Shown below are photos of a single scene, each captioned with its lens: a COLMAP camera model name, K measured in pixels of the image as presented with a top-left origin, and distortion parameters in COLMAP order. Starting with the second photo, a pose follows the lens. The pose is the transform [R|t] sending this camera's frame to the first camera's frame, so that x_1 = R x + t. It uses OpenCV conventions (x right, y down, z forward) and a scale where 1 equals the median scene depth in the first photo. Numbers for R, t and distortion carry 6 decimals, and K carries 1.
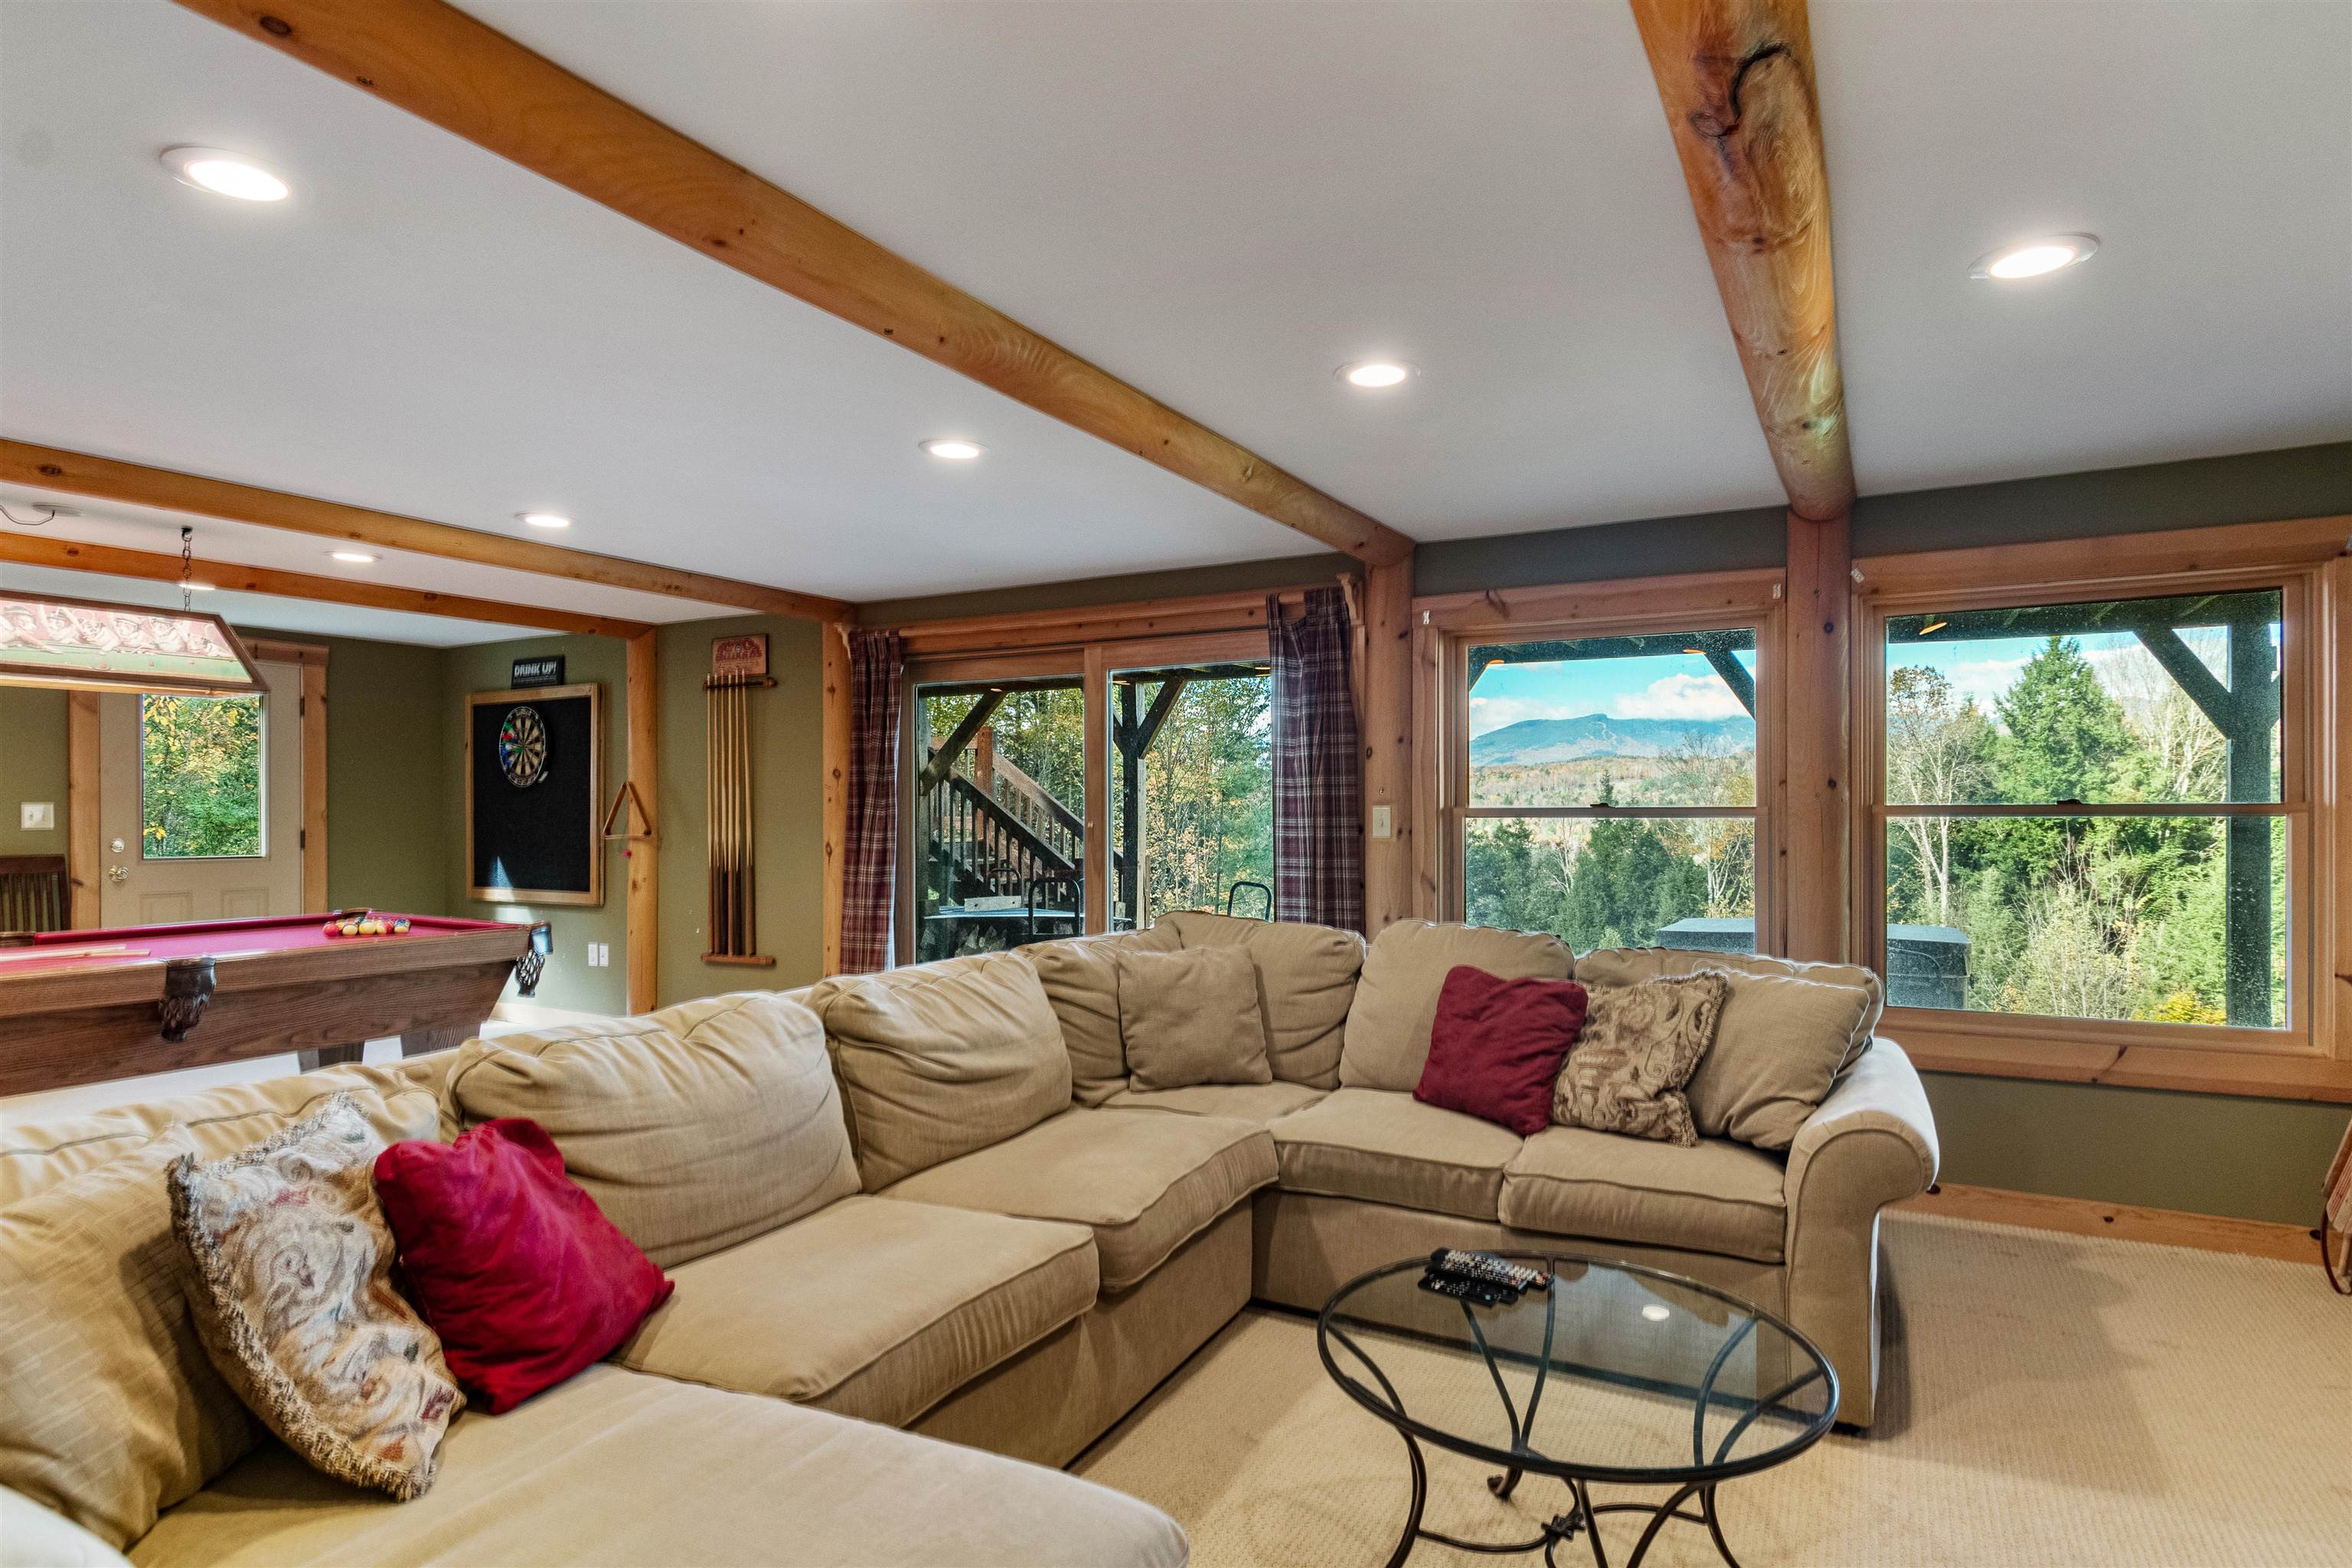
lens RADIAL K [[1285.9, 0, 1187.3], [0, 1285.9, 796.8], [0, 0, 1]] dist [-0.002745, 0.000959]
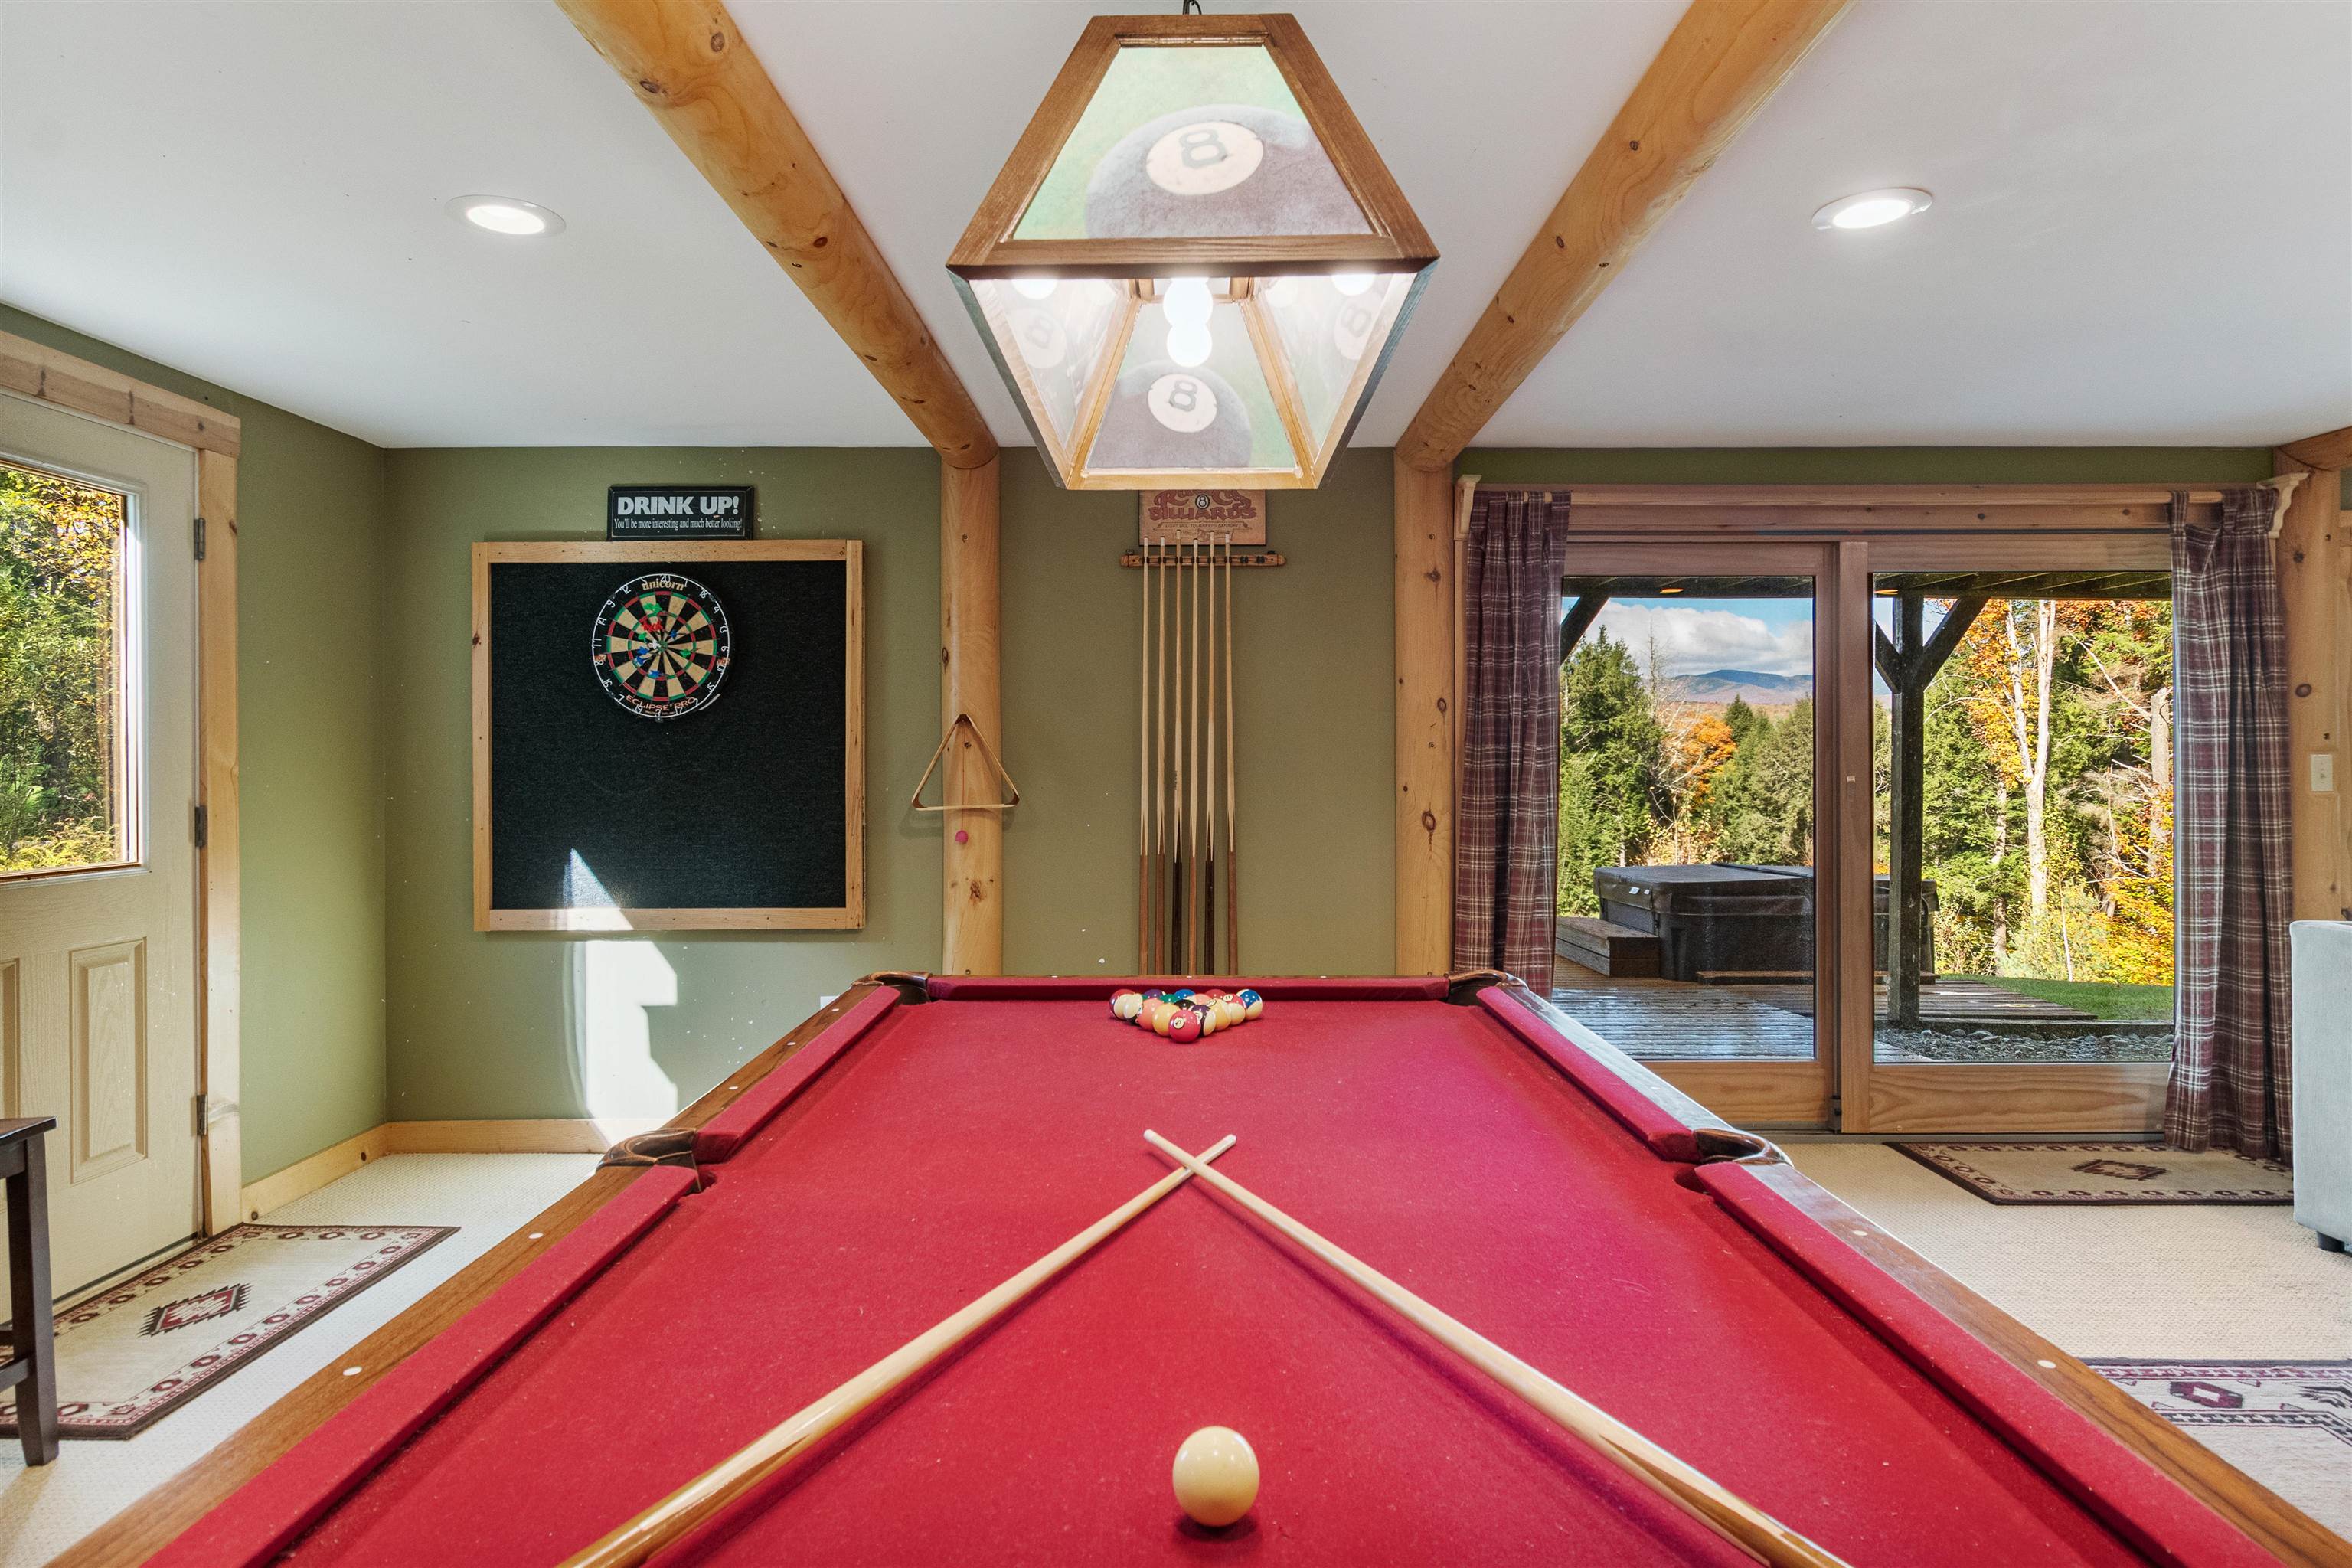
lens RADIAL K [[1285.9, 0, 1194.1], [0, 1285.9, 742.0], [0, 0, 1]] dist [-0.002745, 0.000959]
pose [[0.869175, 0.000451, 0.494505, -0.629355], [-0.003135, 0.999985, 0.004598, -0.001677], [-0.494495, -0.005547, 0.869163, 0.442244]]
